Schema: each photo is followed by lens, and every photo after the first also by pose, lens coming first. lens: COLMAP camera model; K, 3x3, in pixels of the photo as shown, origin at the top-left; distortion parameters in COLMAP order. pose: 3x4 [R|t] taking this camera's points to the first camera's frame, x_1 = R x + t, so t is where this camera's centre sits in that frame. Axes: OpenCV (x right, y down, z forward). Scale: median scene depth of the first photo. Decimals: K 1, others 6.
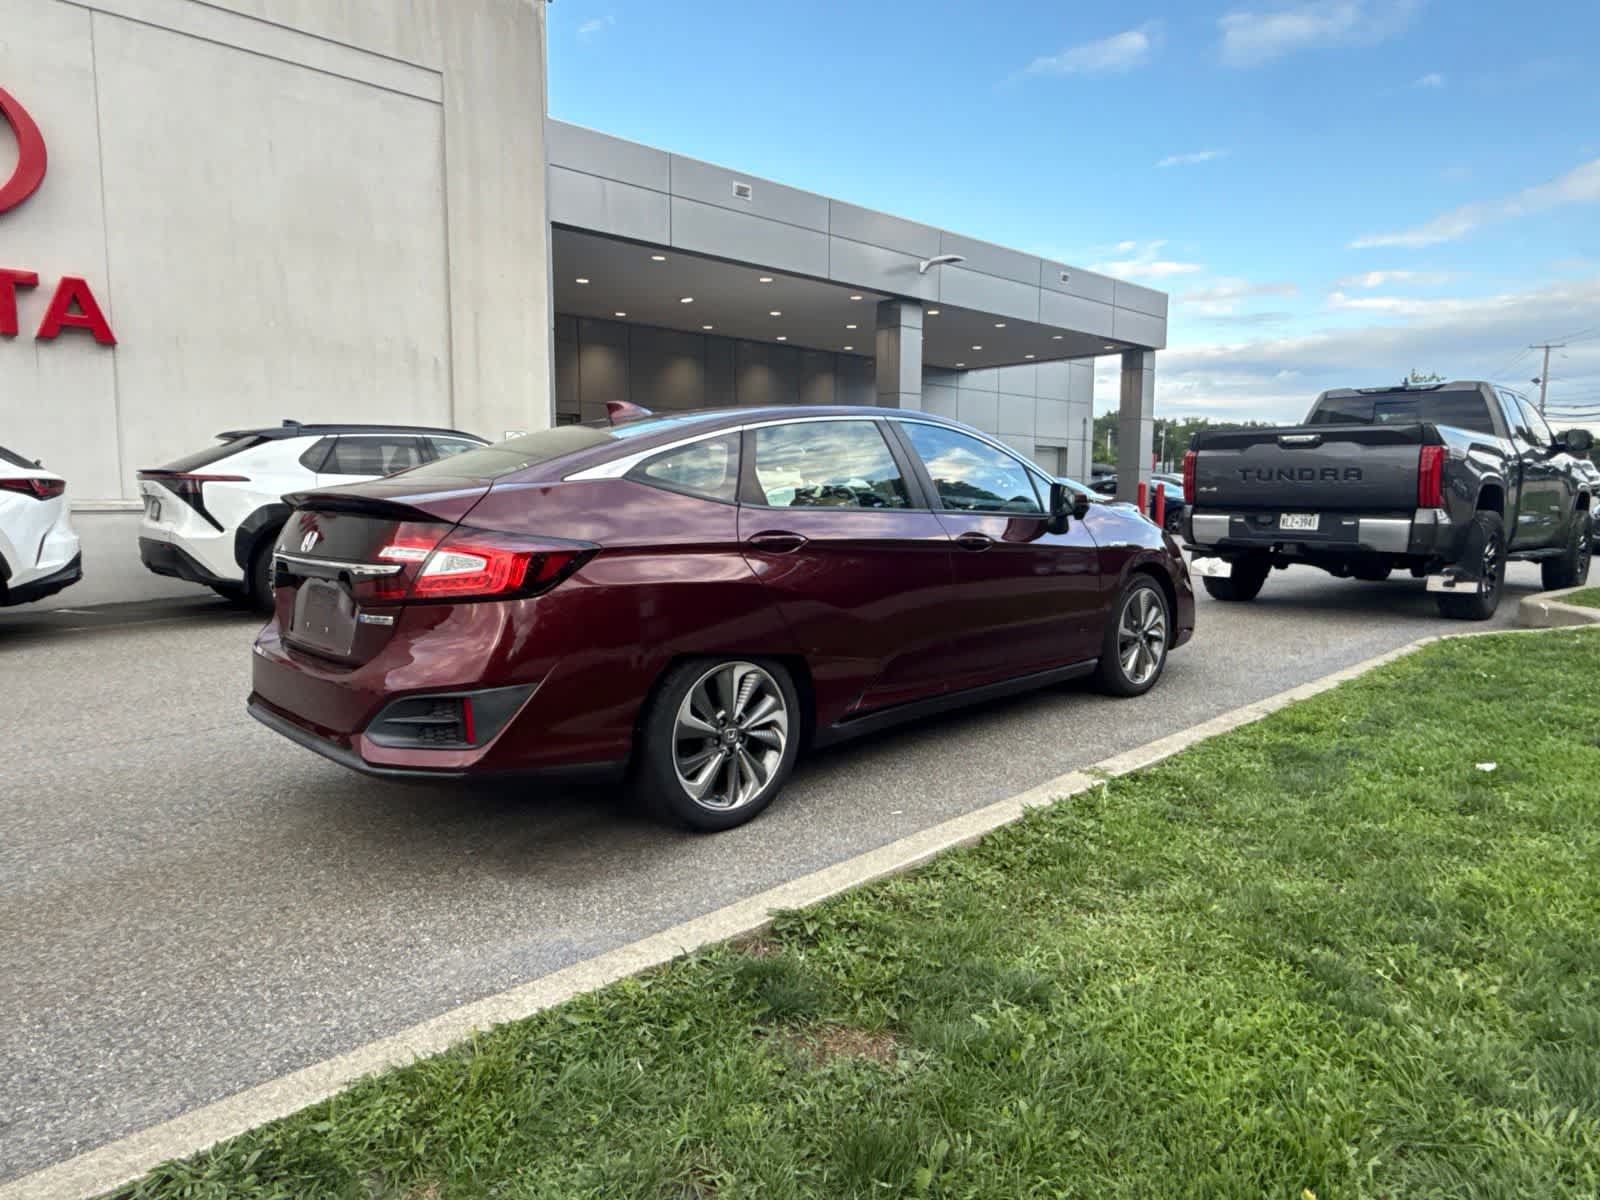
lens RADIAL K [[1015.0, 0, 798.5], [0, 1015.0, 597.2], [0, 0, 1]] dist [-0.001565, 0.005393]
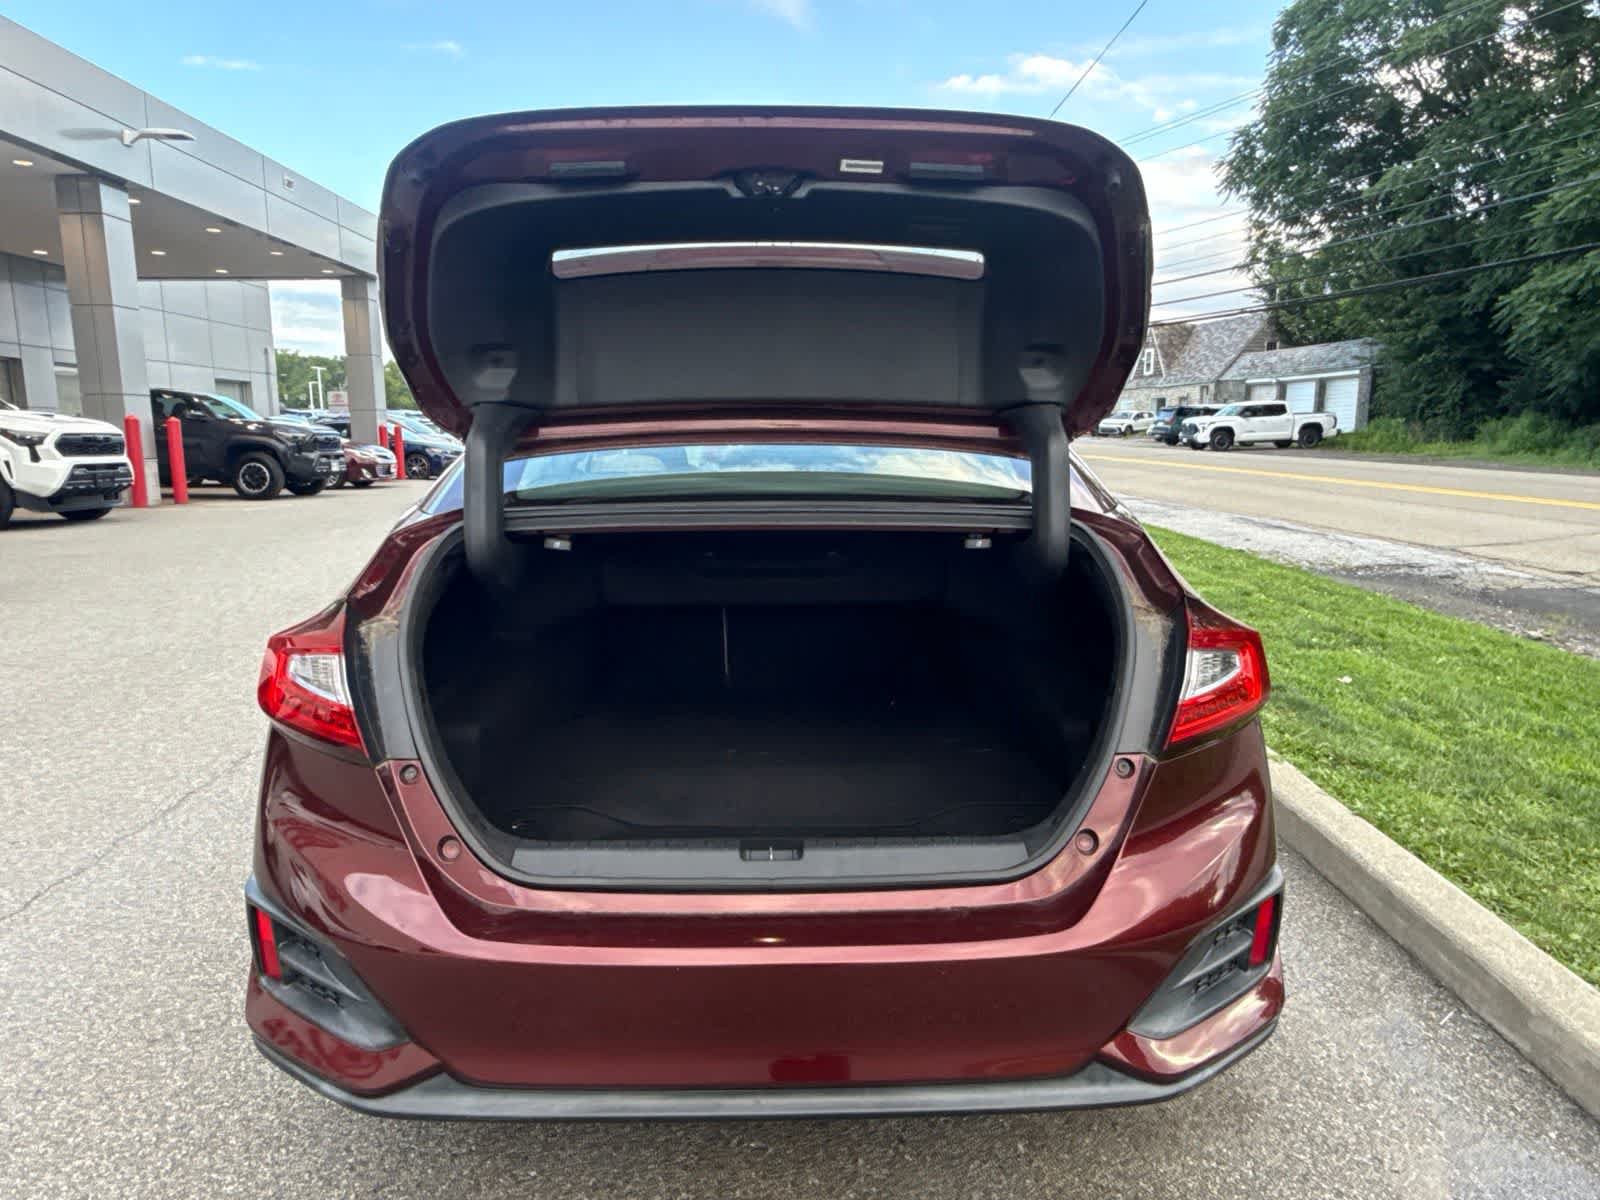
lens RADIAL K [[1015.0, 0, 799.6], [0, 1015.0, 596.9], [0, 0, 1]] dist [-0.001565, 0.005393]
pose [[0.668668, -0.122181, 0.733454, -0.246262], [0.076456, 0.992477, 0.095627, -0.038854], [-0.739619, -0.007866, 0.672979, 0.218102]]
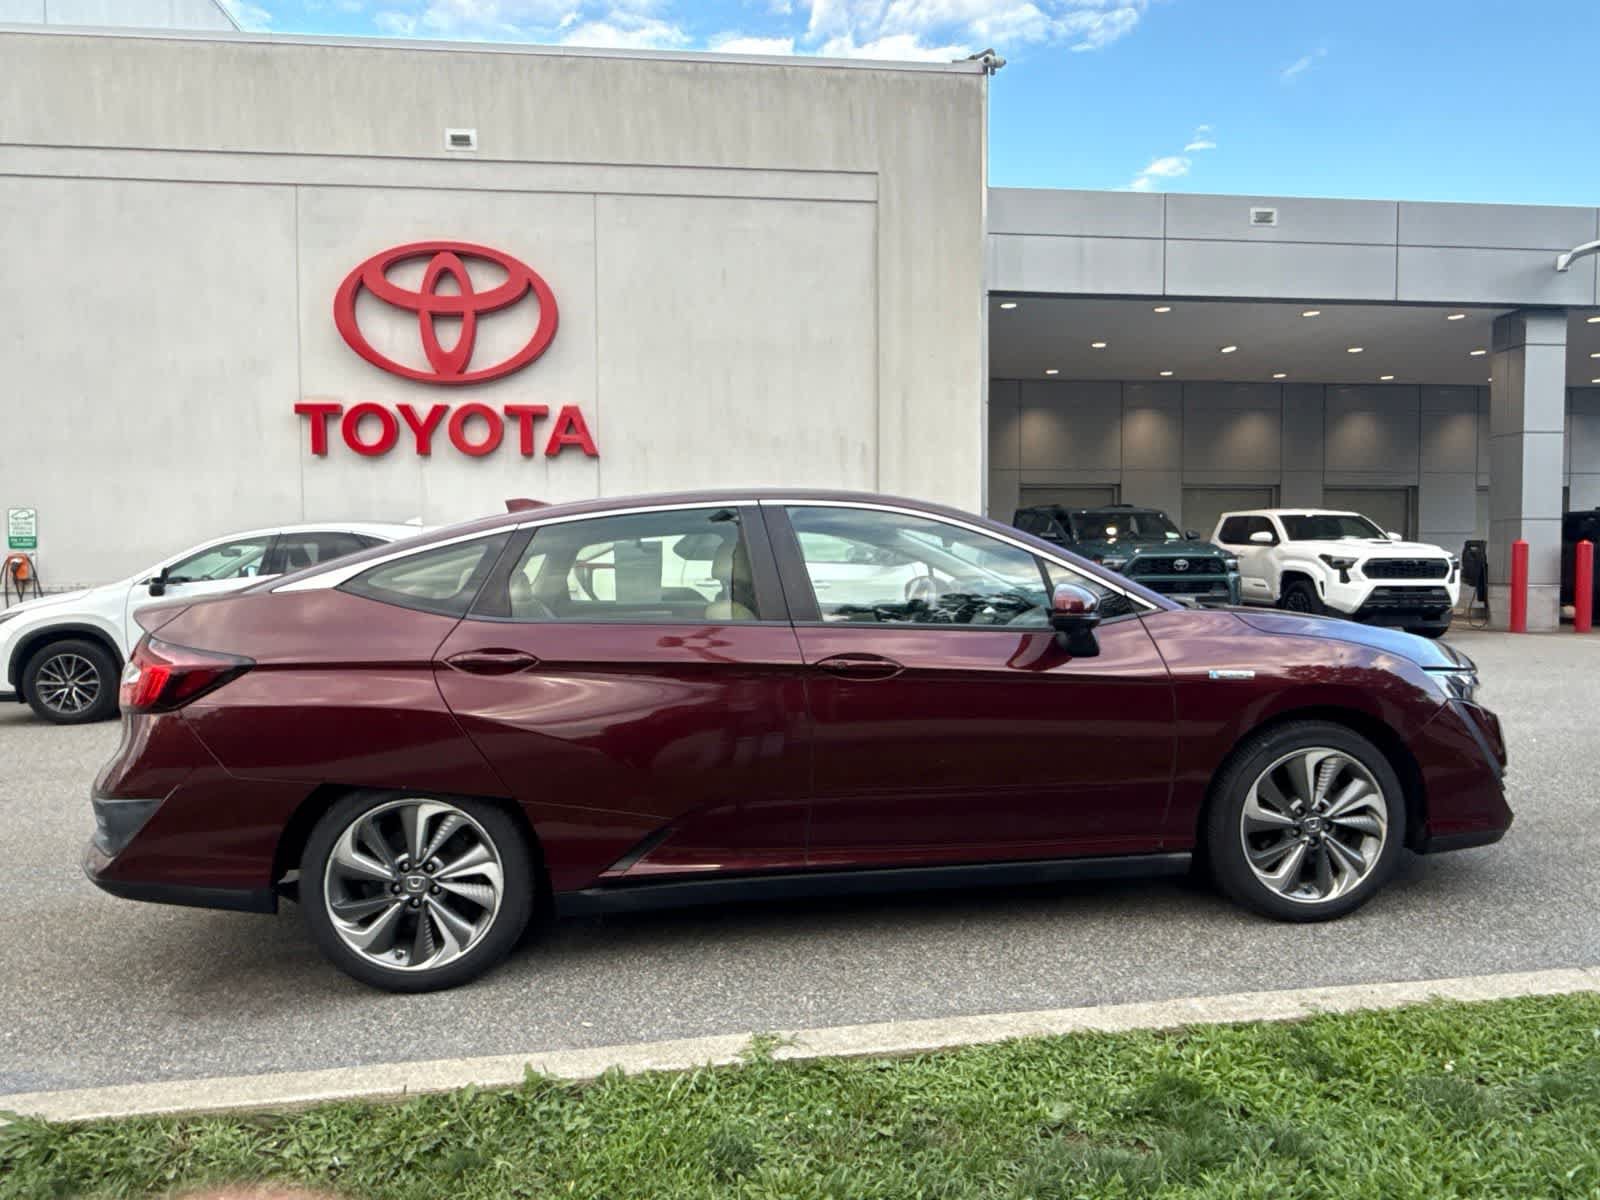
lens RADIAL K [[1015.0, 0, 800.2], [0, 1015.0, 600.0], [0, 0, 1]] dist [-0.001565, 0.005393]
pose [[0.797568, 0.013914, -0.603069, 0.230827], [-0.052462, 0.997546, -0.046366, -0.026756], [0.600944, 0.068618, 0.796340, 0.158022]]
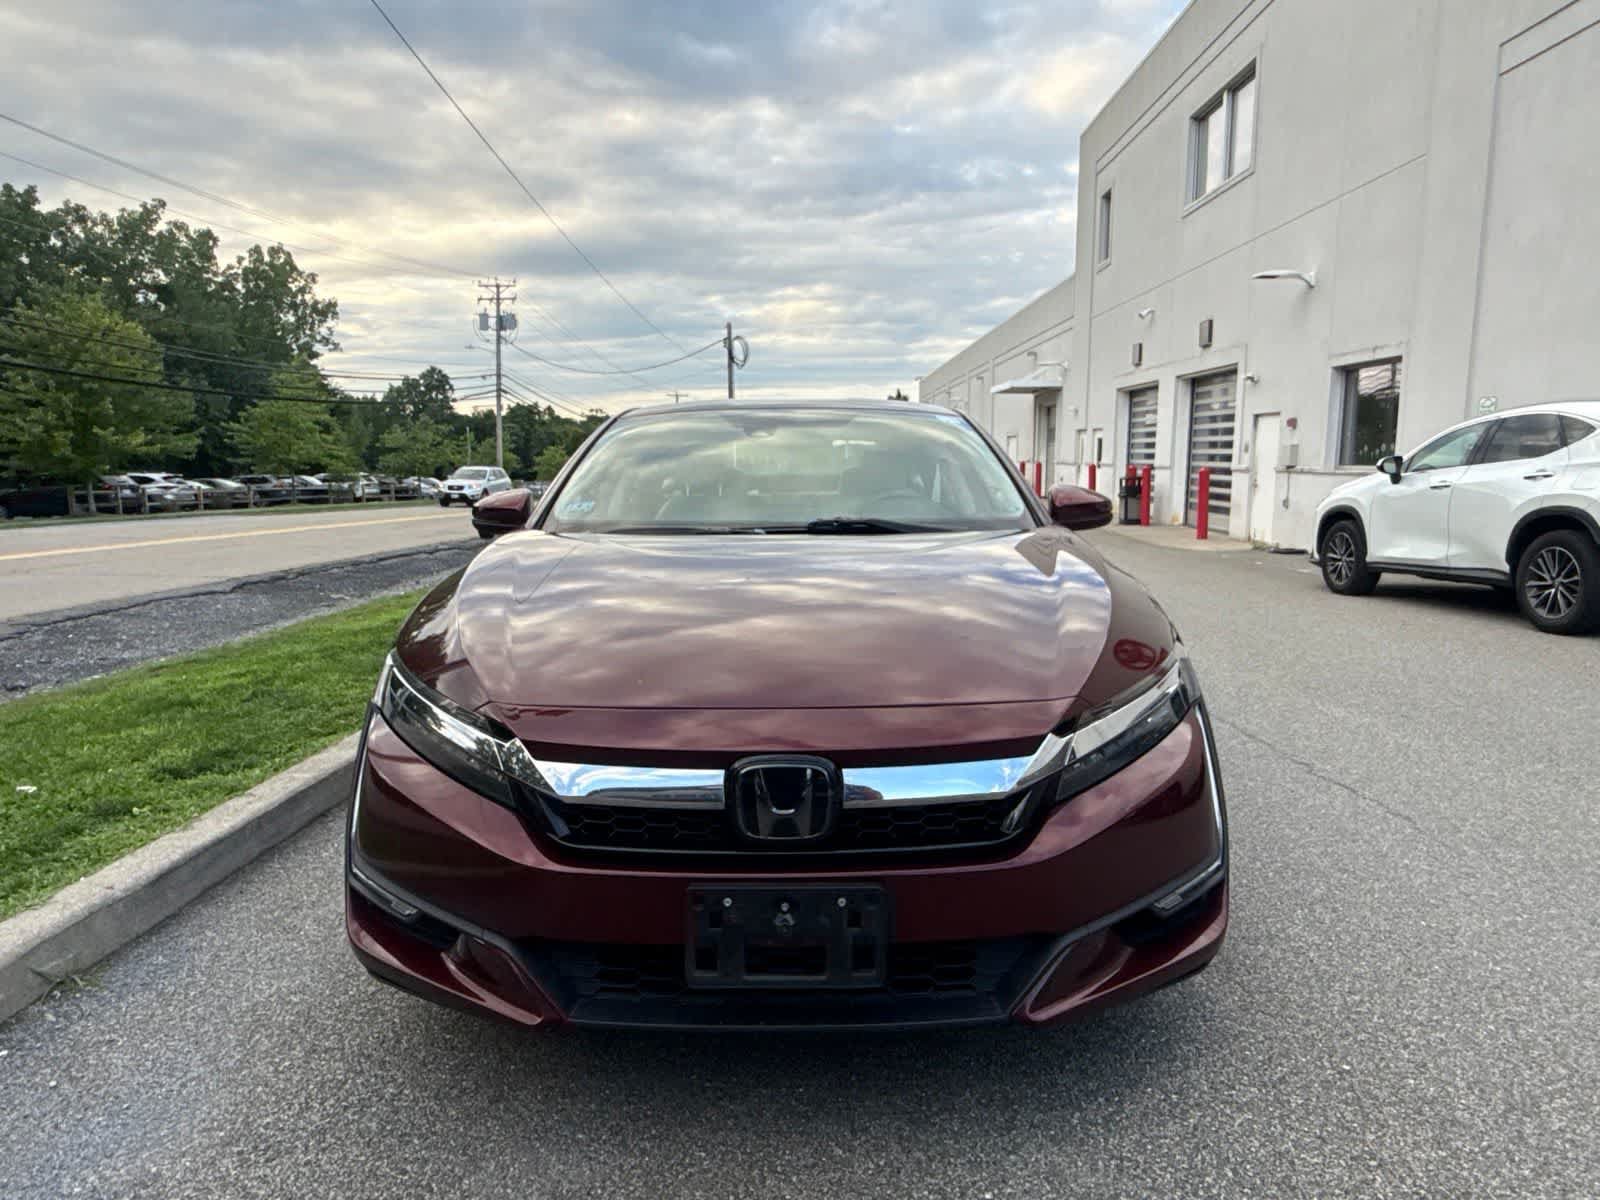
lens RADIAL K [[1015.0, 0, 798.8], [0, 1015.0, 598.5], [0, 0, 1]] dist [-0.001565, 0.005393]
pose [[-0.689772, 0.102906, -0.716676, 0.286830], [-0.066879, 0.976560, 0.204591, -0.087549], [0.720931, 0.189052, -0.666722, 0.724994]]
